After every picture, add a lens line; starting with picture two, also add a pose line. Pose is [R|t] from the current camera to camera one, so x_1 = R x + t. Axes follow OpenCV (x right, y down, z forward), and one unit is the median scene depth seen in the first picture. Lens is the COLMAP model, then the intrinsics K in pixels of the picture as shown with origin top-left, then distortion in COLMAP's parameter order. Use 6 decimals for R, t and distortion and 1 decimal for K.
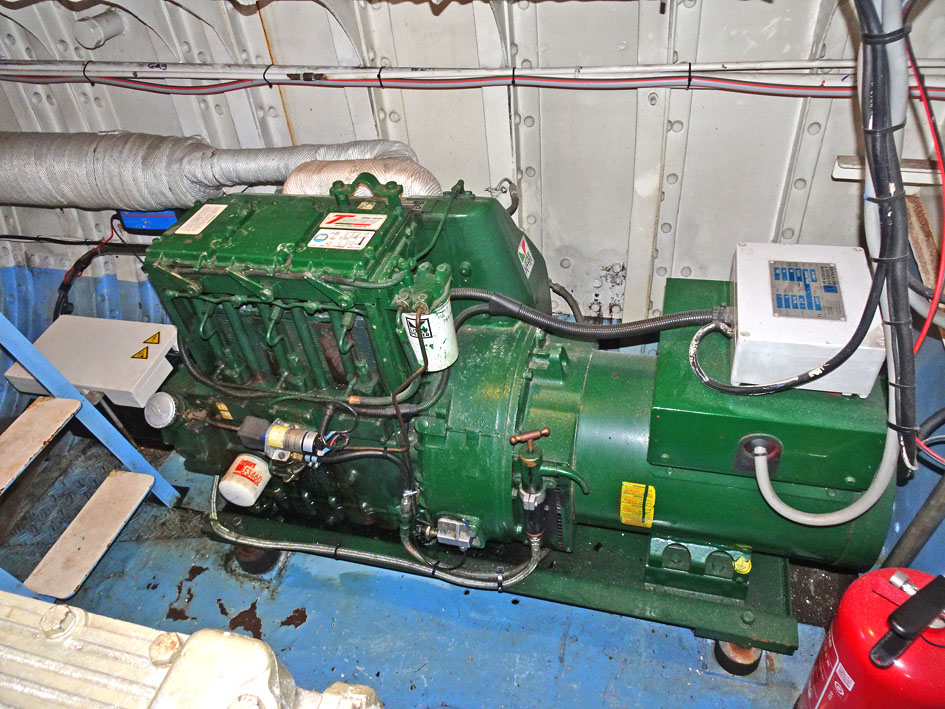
lens RADIAL K [[666.0, 0, 473.6], [0, 666.0, 353.8], [0, 0, 1]] dist [0.017547, -0.012719]
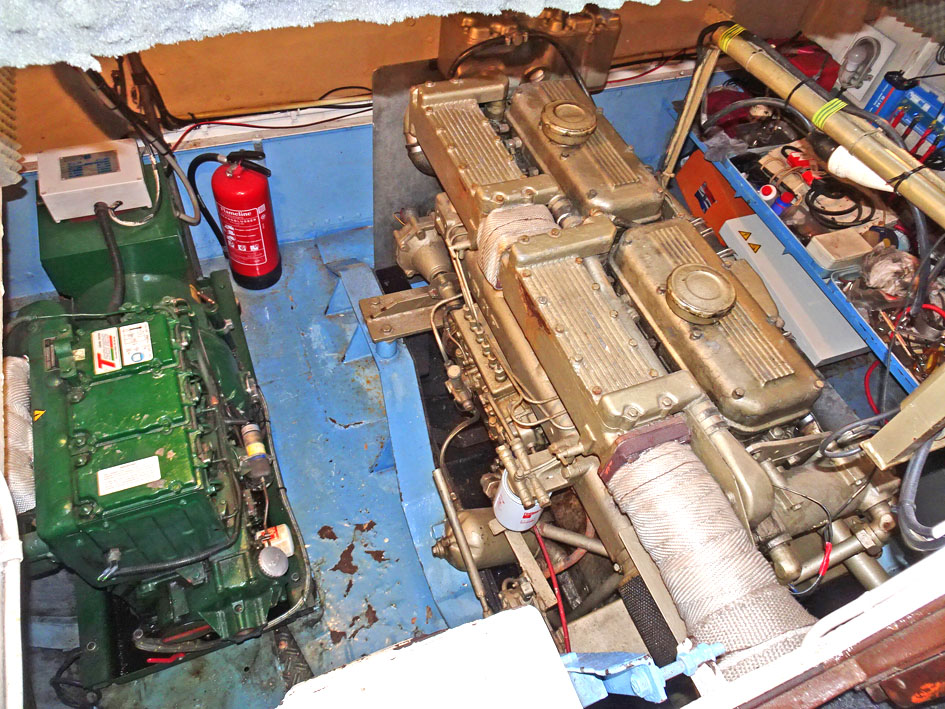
lens RADIAL K [[666.0, 0, 471.7], [0, 666.0, 355.1], [0, 0, 1]] dist [0.017547, -0.012719]
pose [[-0.615139, -0.604817, 0.505767, -1.170580], [0.496142, 0.201599, 0.844512, -0.867085], [-0.612737, 0.770425, 0.176063, 0.387014]]
